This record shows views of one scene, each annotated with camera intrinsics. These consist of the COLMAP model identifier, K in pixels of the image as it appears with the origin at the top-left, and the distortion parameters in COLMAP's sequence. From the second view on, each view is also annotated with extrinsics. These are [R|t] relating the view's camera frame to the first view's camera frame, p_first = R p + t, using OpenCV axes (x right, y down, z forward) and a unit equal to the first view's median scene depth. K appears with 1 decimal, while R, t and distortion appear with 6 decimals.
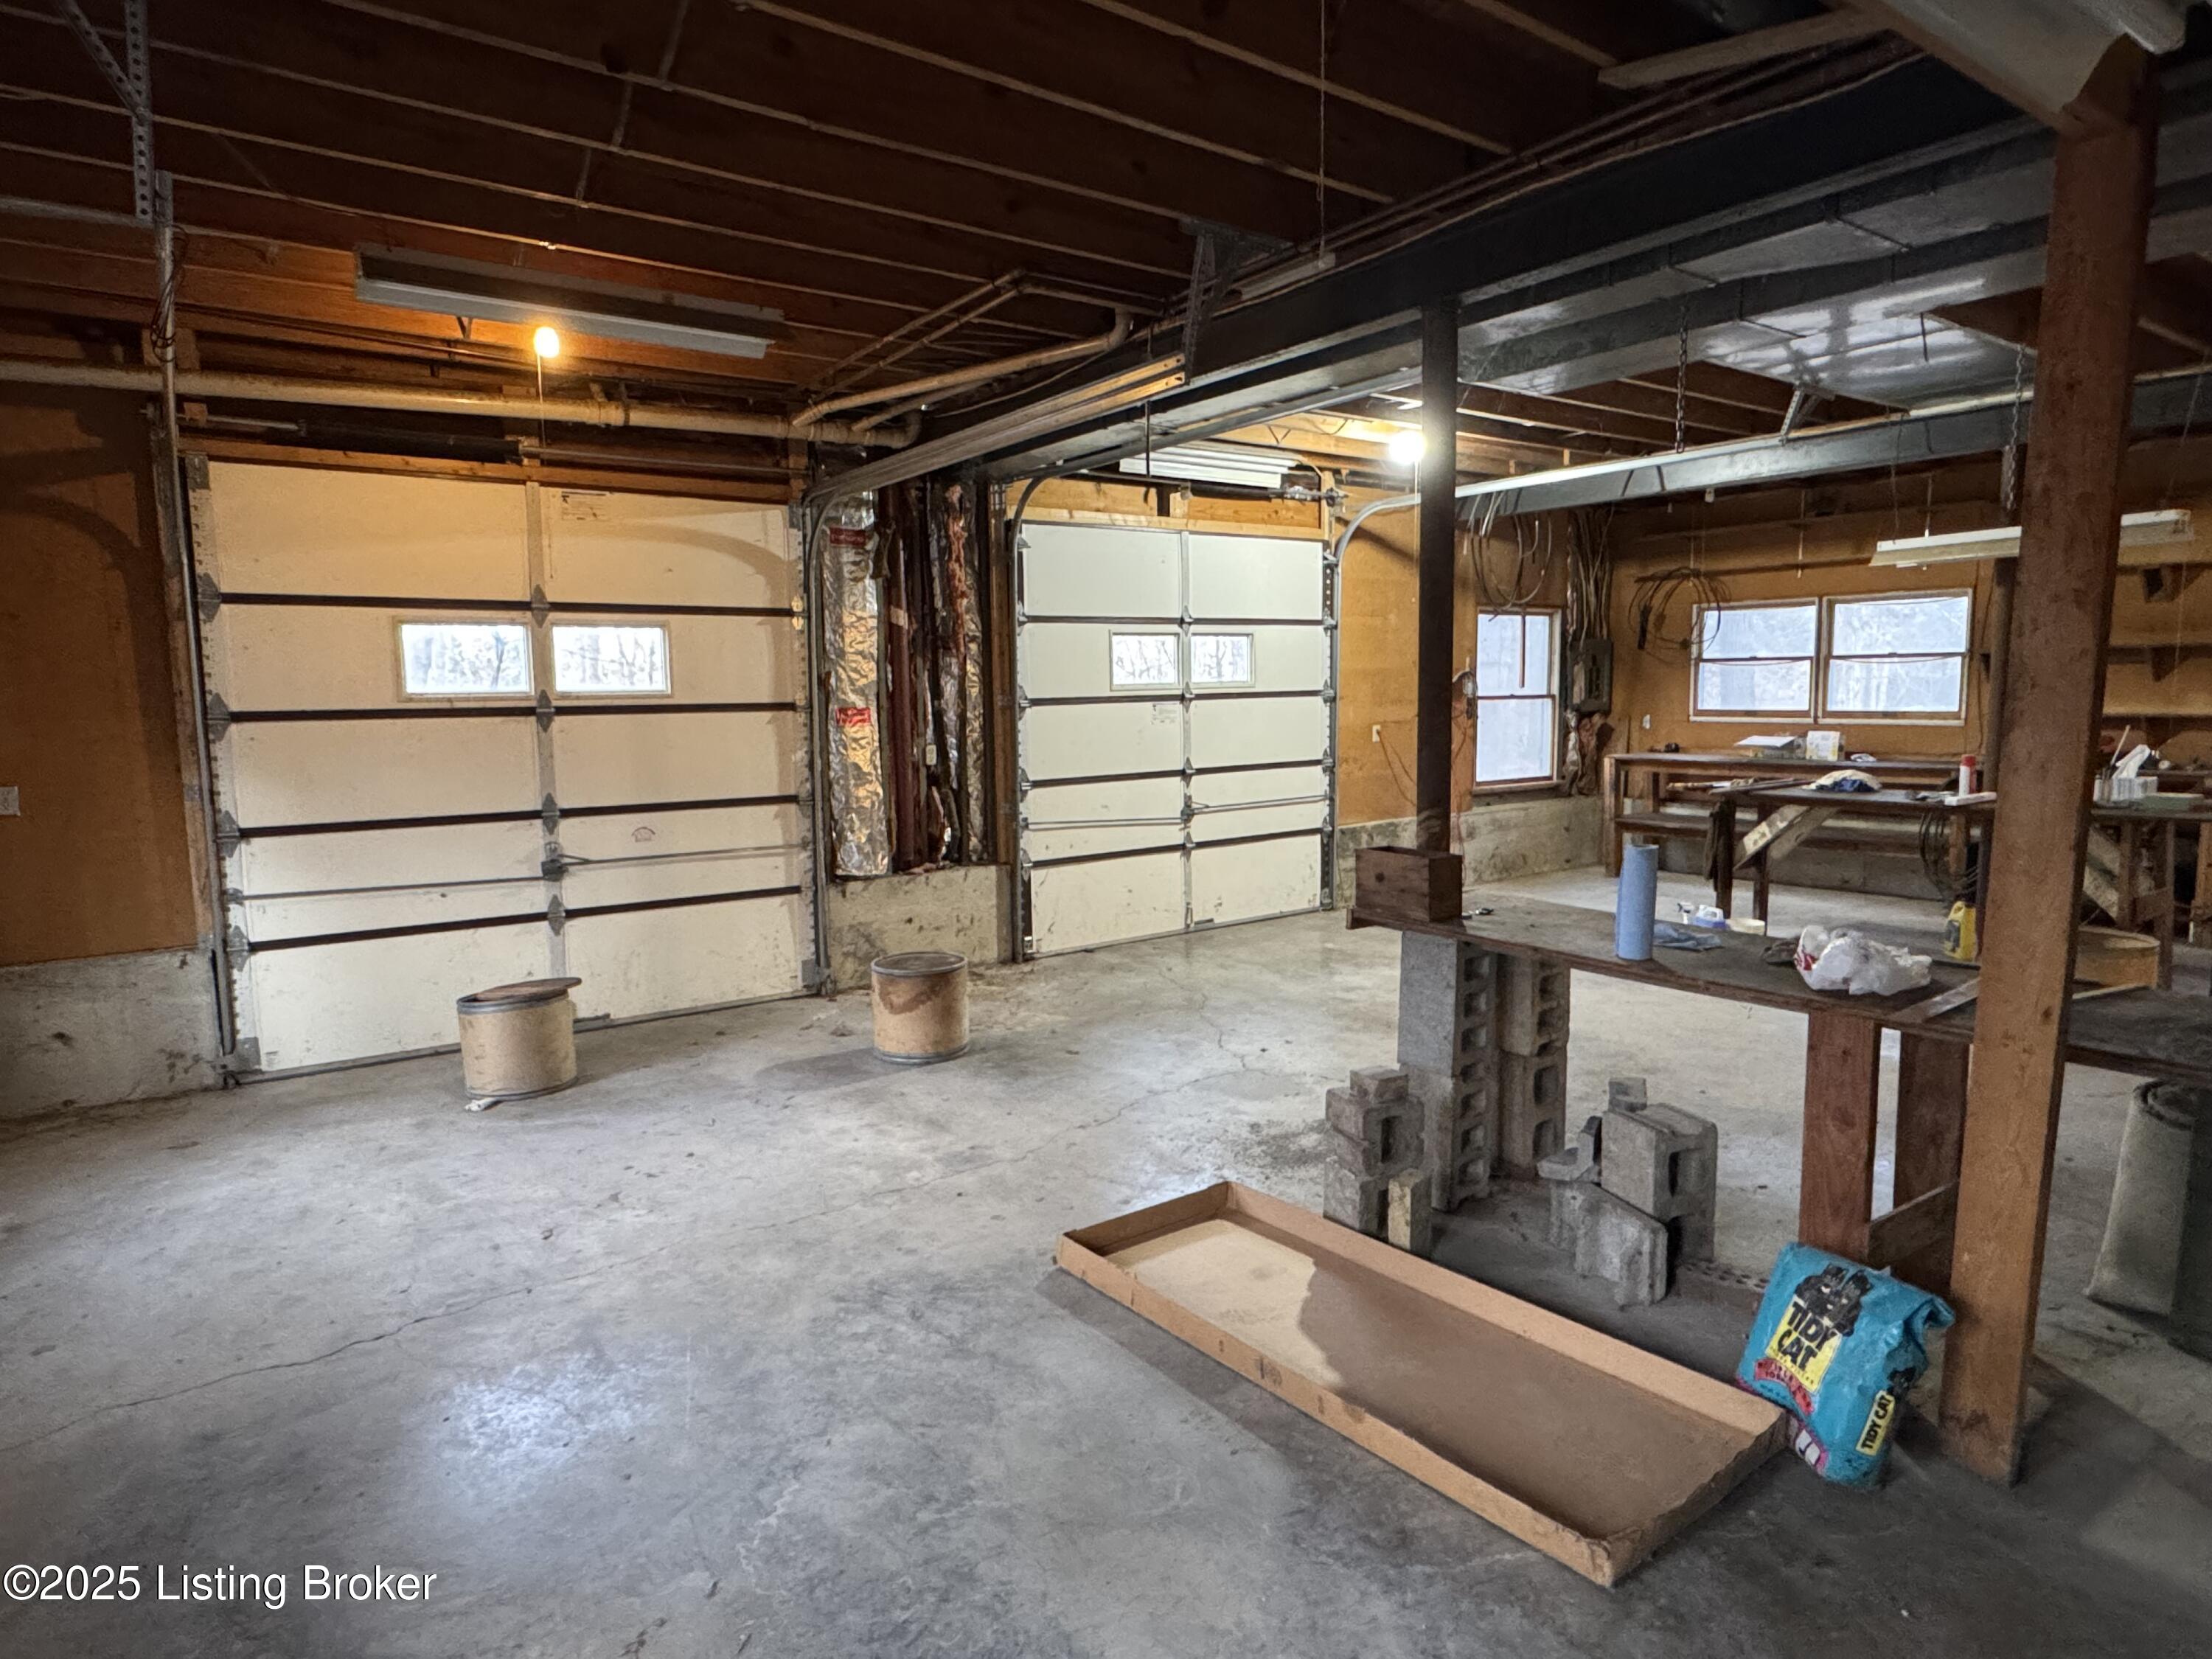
lens RADIAL K [[1295.7, 0, 1106.2], [0, 1295.7, 835.5], [0, 0, 1]] dist [0.004092, -0.000369]
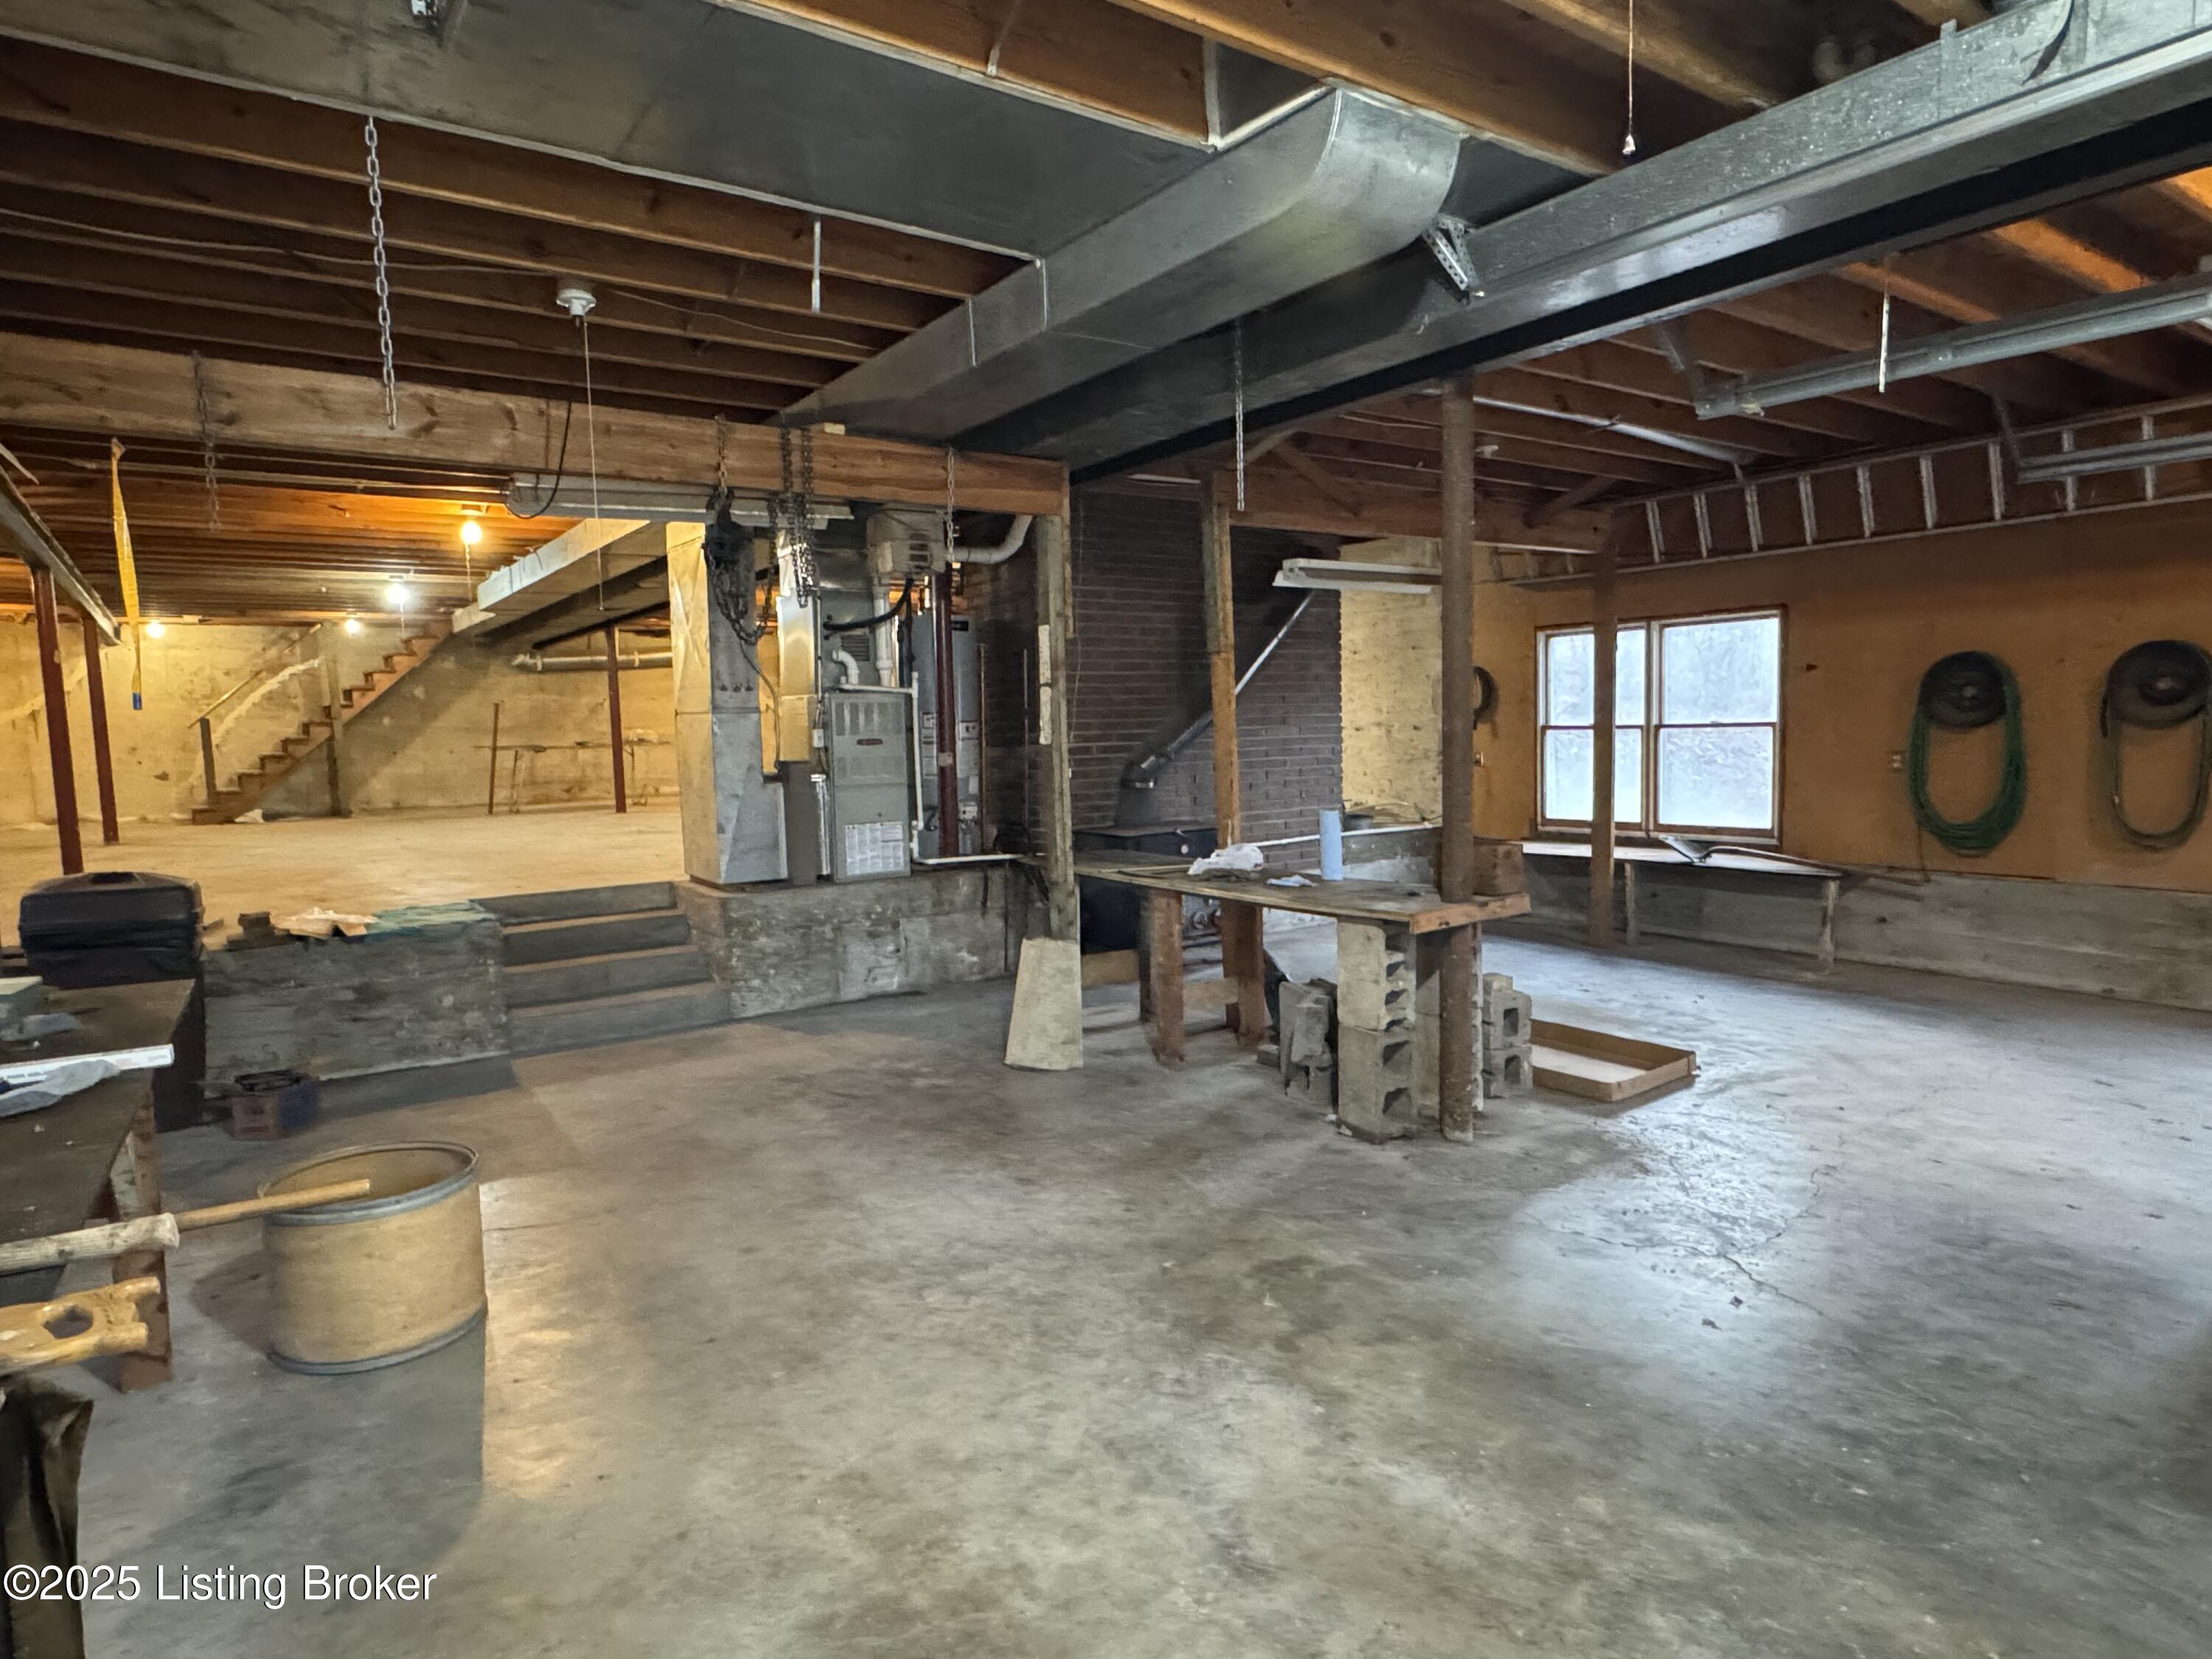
lens RADIAL K [[1295.7, 0, 1102.8], [0, 1295.7, 833.4], [0, 0, 1]] dist [0.004092, -0.000369]
pose [[-0.999224, 0.037957, 0.010510, 0.505476], [0.039311, 0.977585, 0.206840, -0.231128], [-0.002424, 0.207092, -0.978318, 1.938936]]
